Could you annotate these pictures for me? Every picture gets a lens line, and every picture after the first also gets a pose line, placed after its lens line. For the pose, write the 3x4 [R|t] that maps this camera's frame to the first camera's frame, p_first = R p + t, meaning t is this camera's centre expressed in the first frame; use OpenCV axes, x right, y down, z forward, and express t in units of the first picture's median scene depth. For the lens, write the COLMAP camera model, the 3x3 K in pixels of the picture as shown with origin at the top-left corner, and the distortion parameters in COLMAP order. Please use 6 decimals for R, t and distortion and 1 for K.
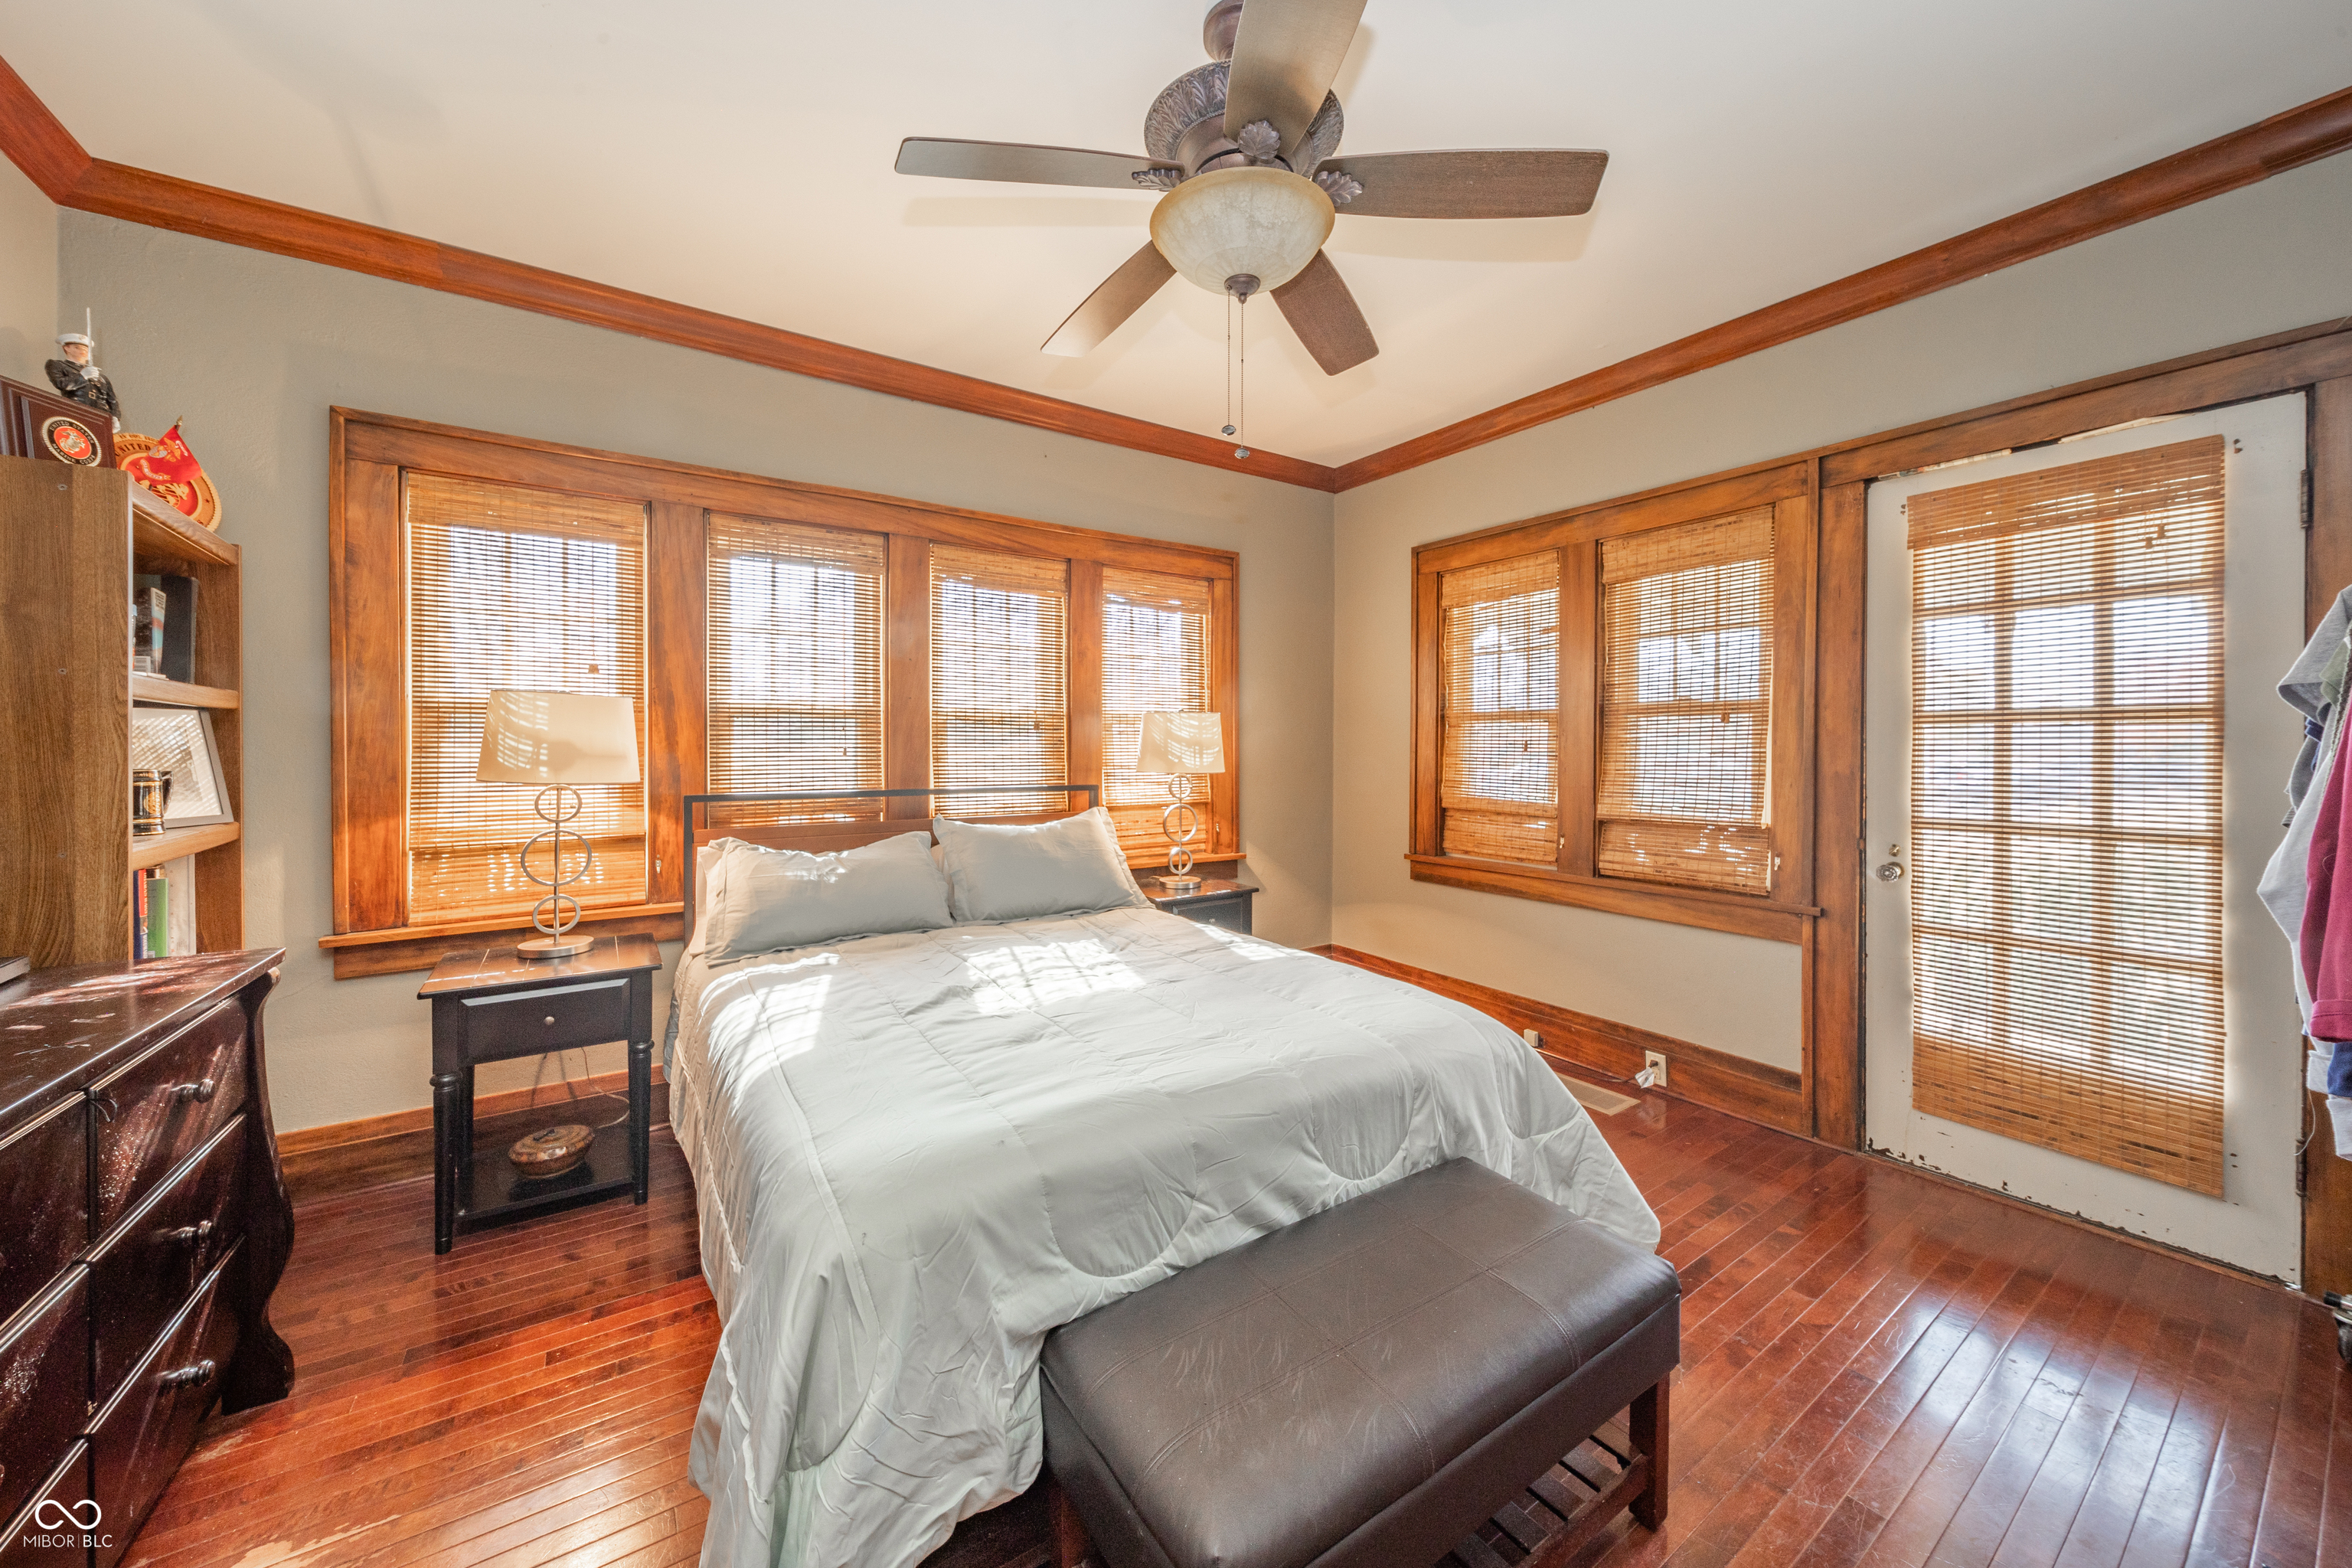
lens RADIAL K [[840.5, 0, 1163.5], [0, 840.5, 783.0], [0, 0, 1]] dist [-0.000386, -0.000163]
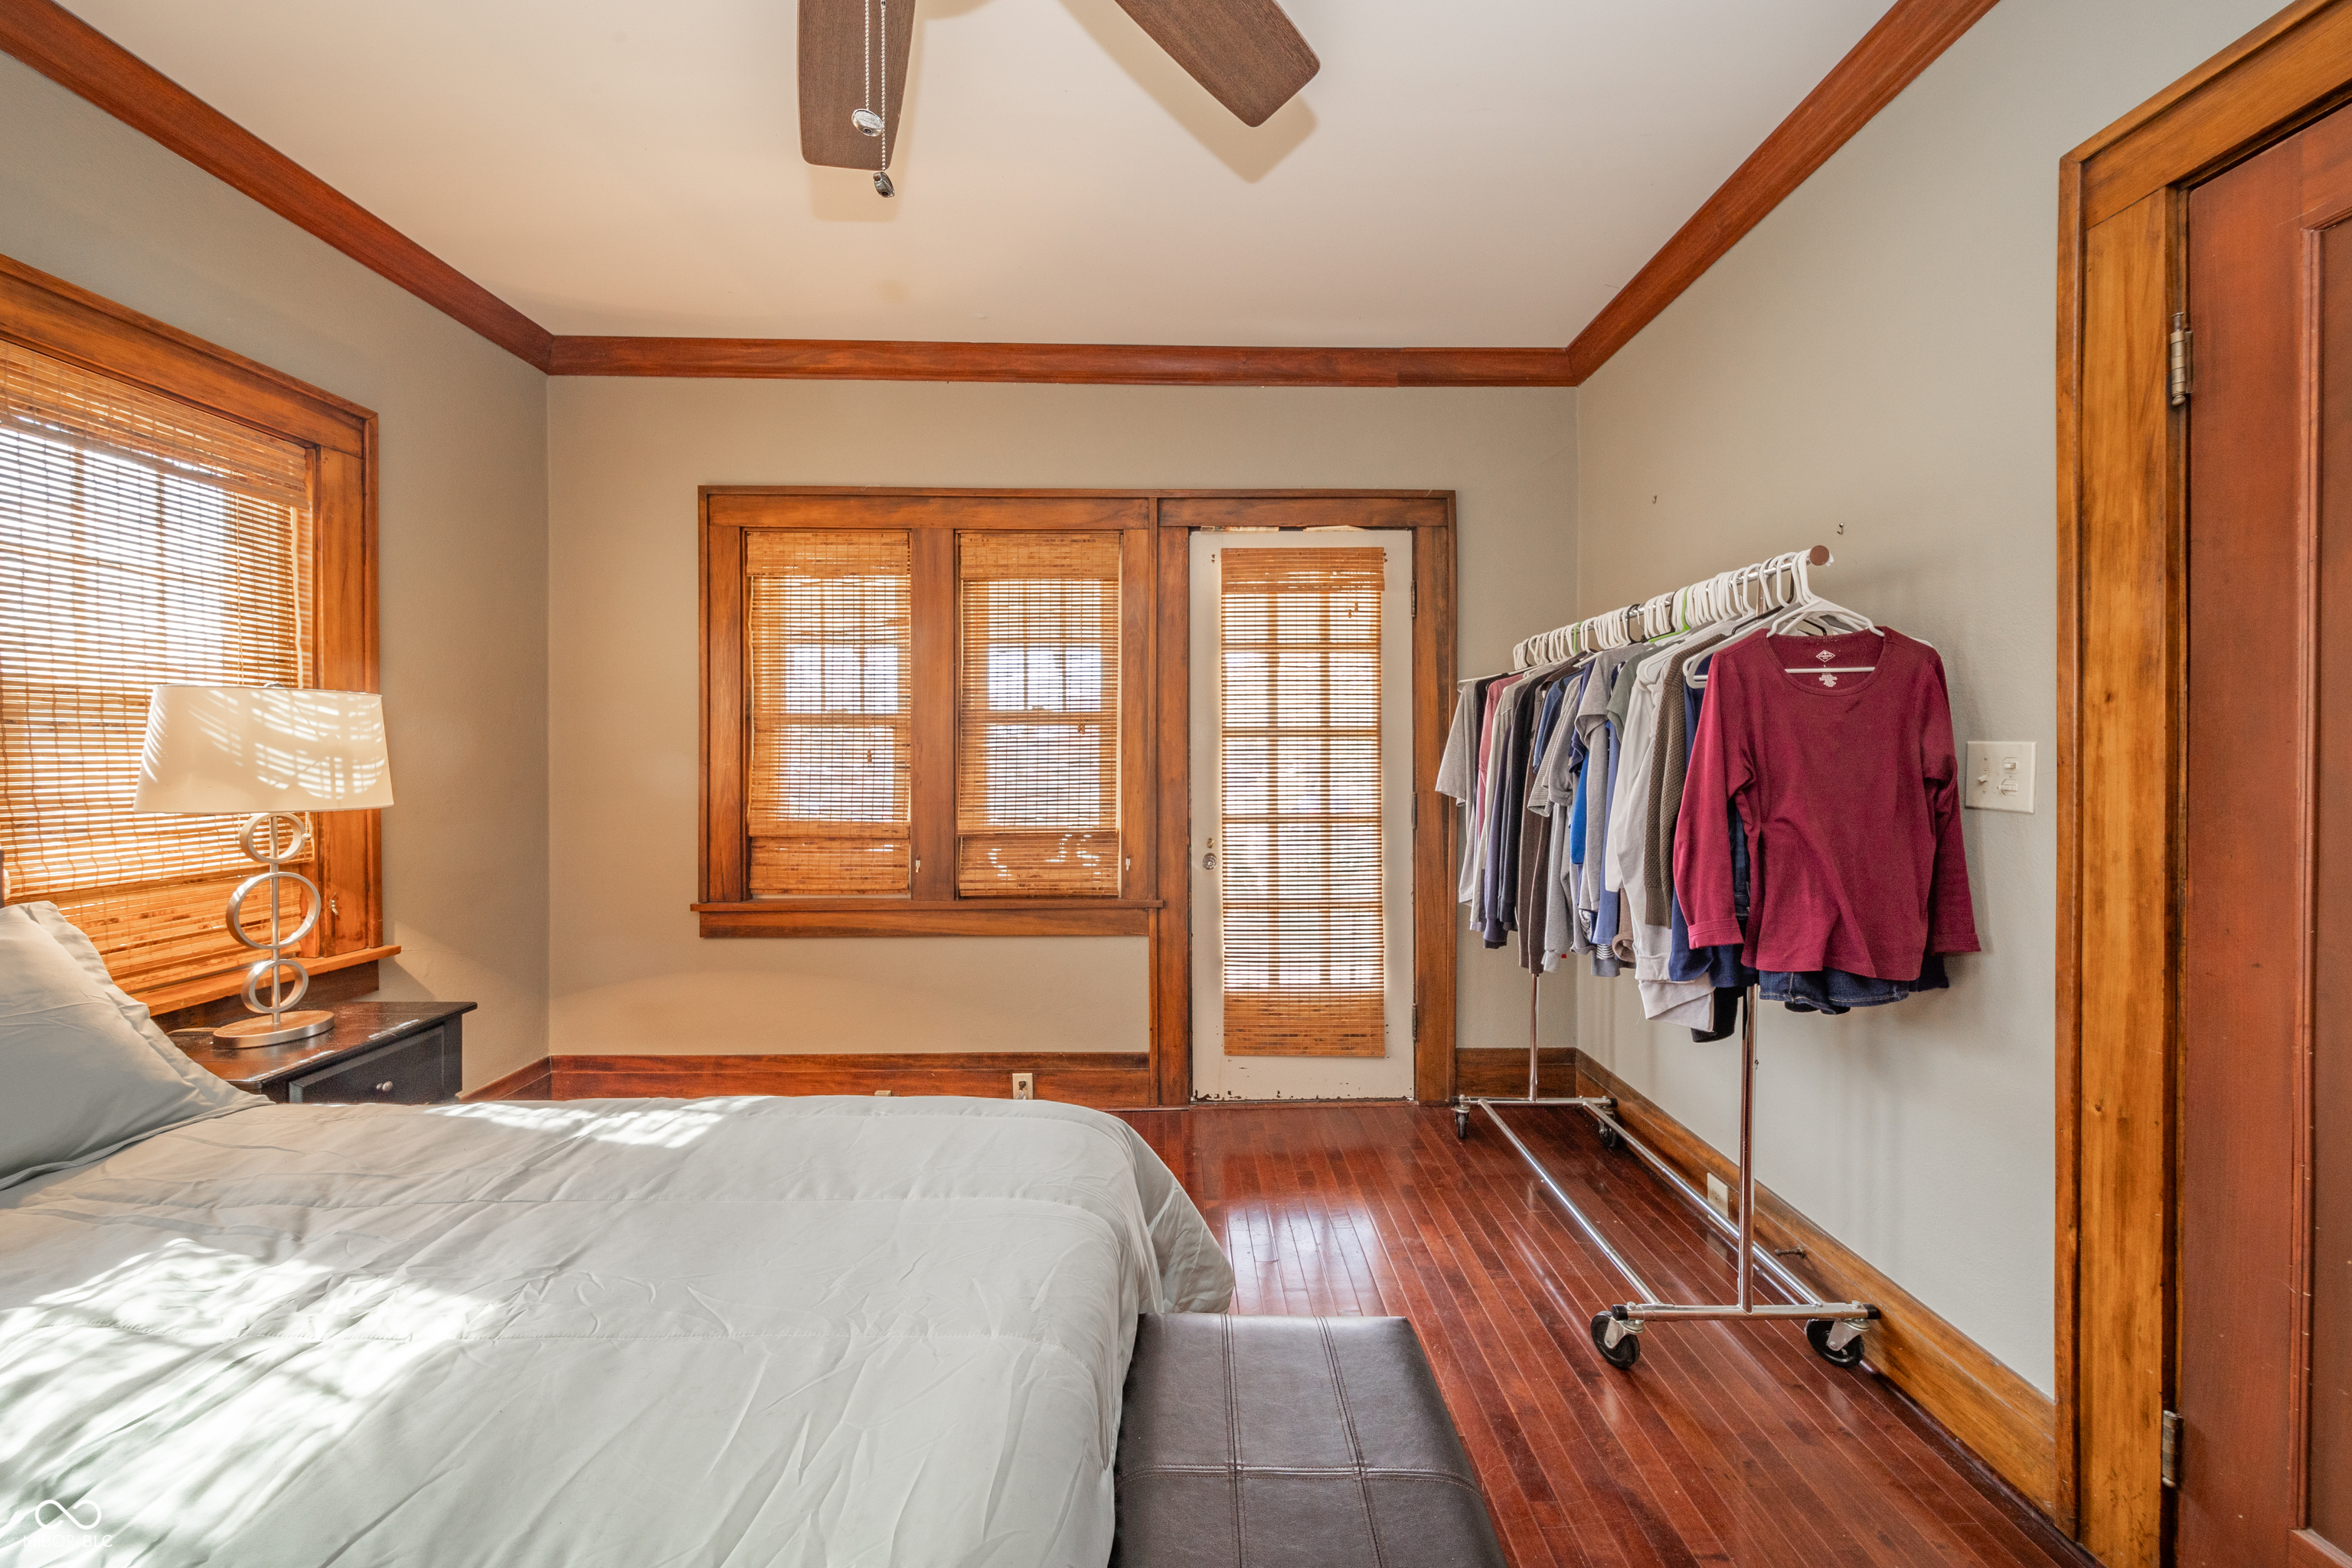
lens RADIAL K [[850.0, 0, 1179.7], [0, 850.0, 775.5], [0, 0, 1]] dist [0.000610, -0.000411]
pose [[0.533076, -0.020772, 0.845812, -0.142604], [0.037981, 0.999278, 0.000603, -0.015146], [-0.845215, 0.031803, 0.533480, 0.324368]]
